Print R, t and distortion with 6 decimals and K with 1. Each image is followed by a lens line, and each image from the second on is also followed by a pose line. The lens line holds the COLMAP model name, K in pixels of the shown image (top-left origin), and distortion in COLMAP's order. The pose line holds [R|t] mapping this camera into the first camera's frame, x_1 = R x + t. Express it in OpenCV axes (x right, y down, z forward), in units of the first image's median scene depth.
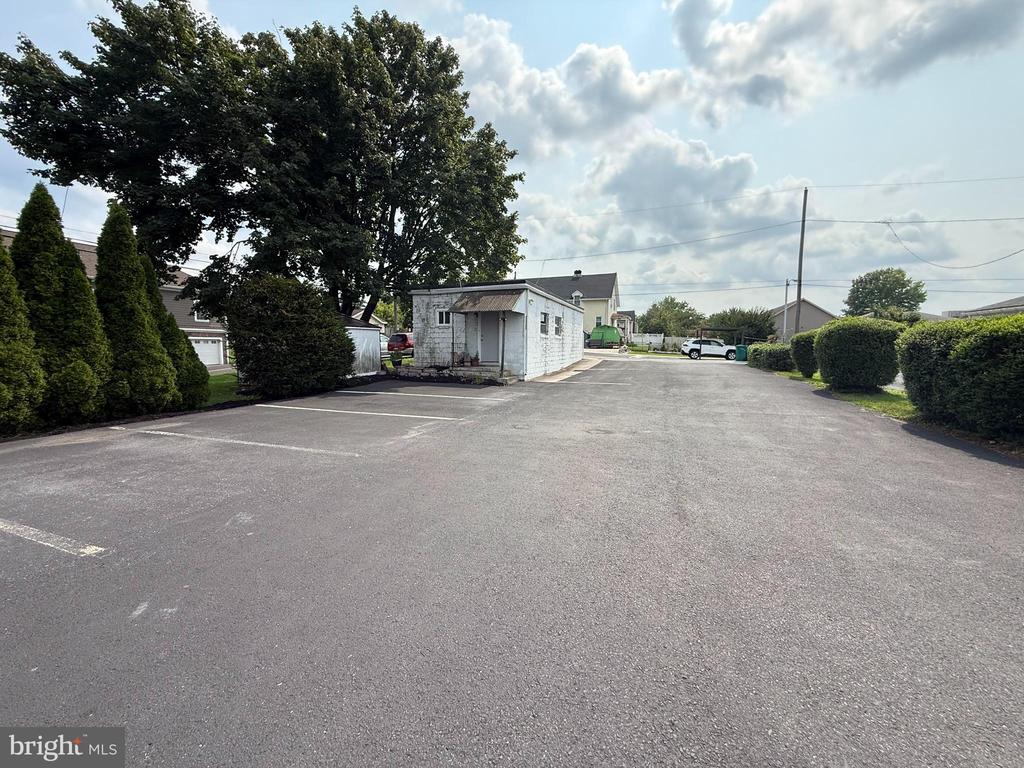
lens RADIAL K [[406.6, 0, 511.2], [0, 406.6, 385.2], [0, 0, 1]] dist [0.001562, -0.000740]
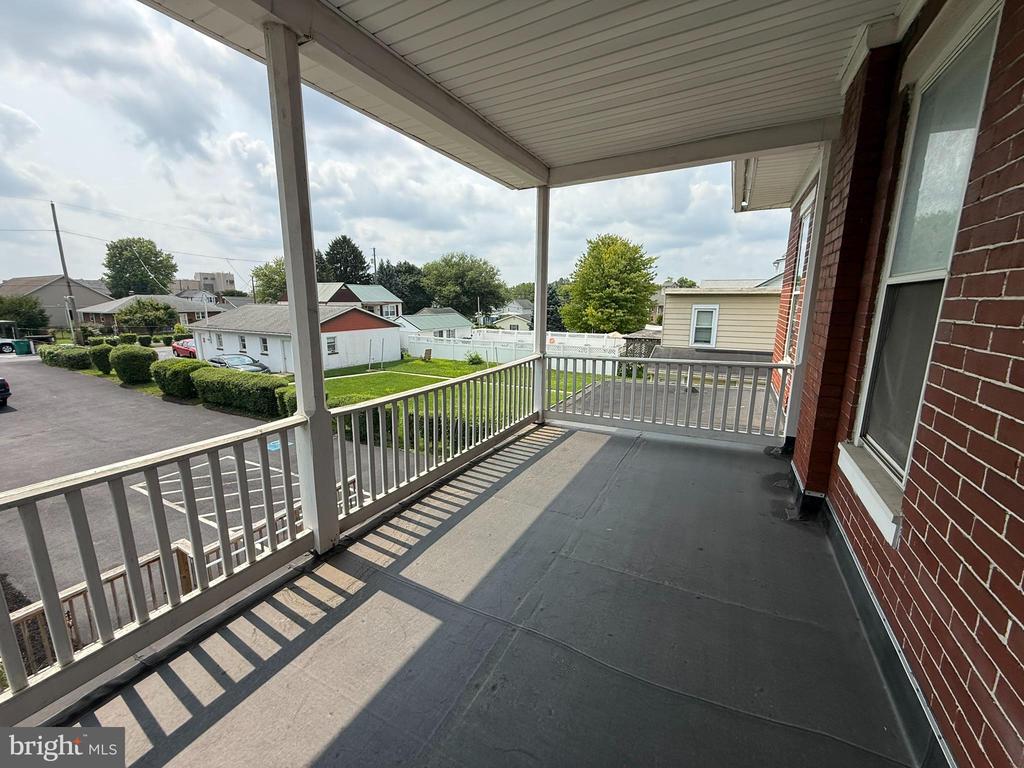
lens RADIAL K [[406.6, 0, 510.3], [0, 406.6, 382.7], [0, 0, 1]] dist [0.001562, -0.000740]
pose [[0.122732, -0.191942, 0.973702, -0.305219], [0.085699, 0.979504, 0.182284, -0.065662], [-0.988733, 0.061074, 0.136666, -0.374008]]
